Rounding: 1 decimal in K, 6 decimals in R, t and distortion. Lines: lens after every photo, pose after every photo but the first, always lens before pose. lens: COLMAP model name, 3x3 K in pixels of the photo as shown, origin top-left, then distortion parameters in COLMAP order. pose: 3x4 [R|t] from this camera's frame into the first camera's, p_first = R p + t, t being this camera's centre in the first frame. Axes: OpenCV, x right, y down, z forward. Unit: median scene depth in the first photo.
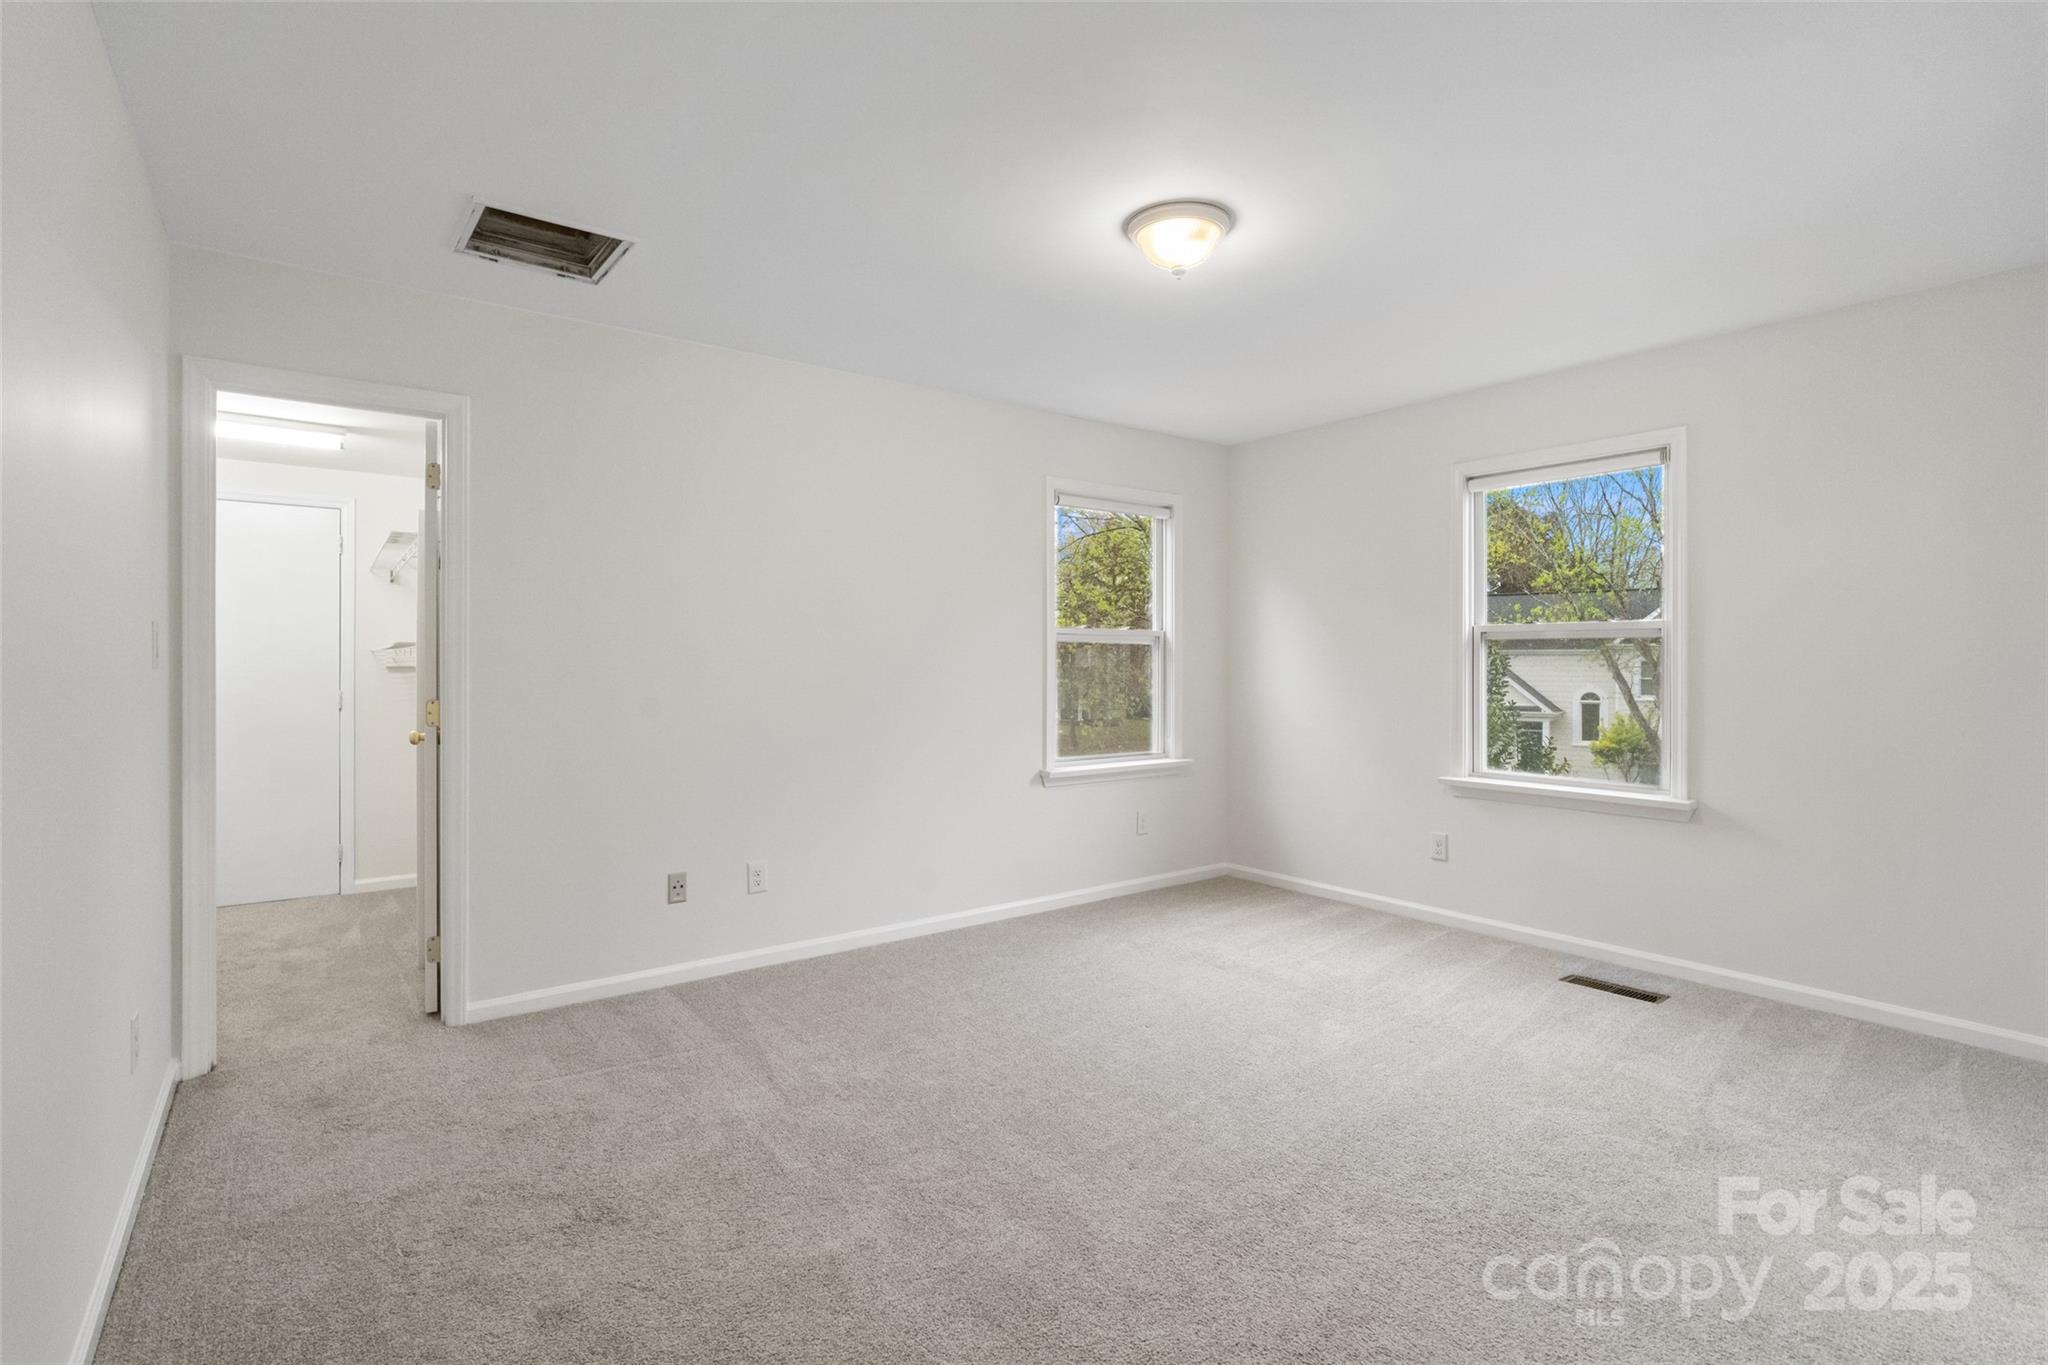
lens RADIAL K [[976.9, 0, 1028.9], [0, 976.9, 674.5], [0, 0, 1]] dist [-0.021641, 0.008752]
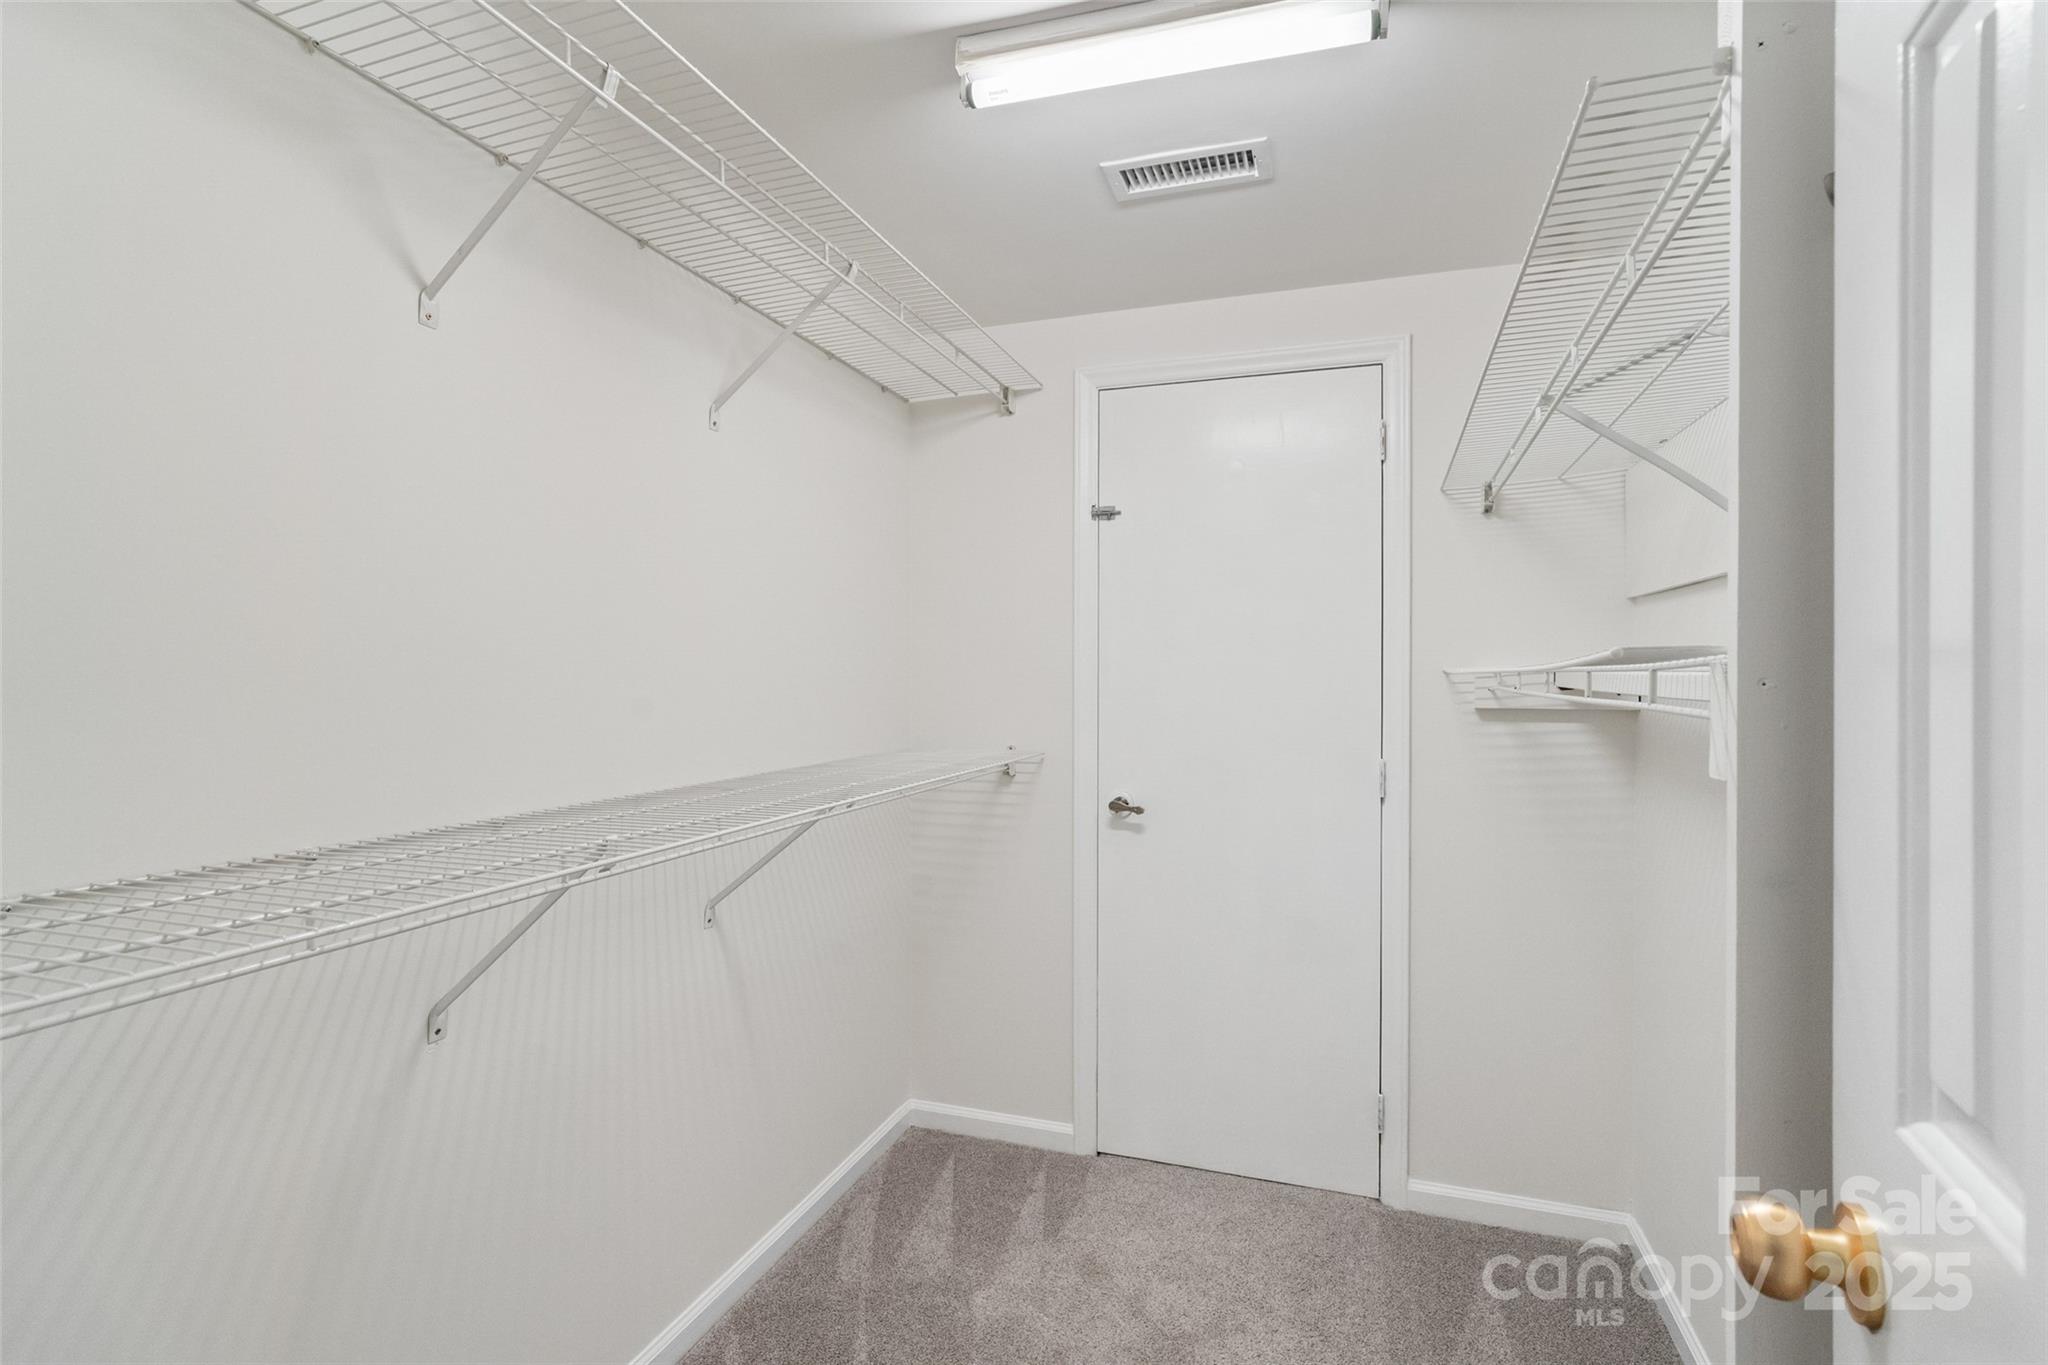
lens RADIAL K [[976.9, 0, 1023.9], [0, 976.9, 680.9], [0, 0, 1]] dist [-0.021641, 0.008752]
pose [[0.548666, -0.000504, -0.836041, -0.414306], [-0.000169, 1.000000, -0.000713, -0.019953], [0.836042, 0.000532, 0.548666, 0.598705]]
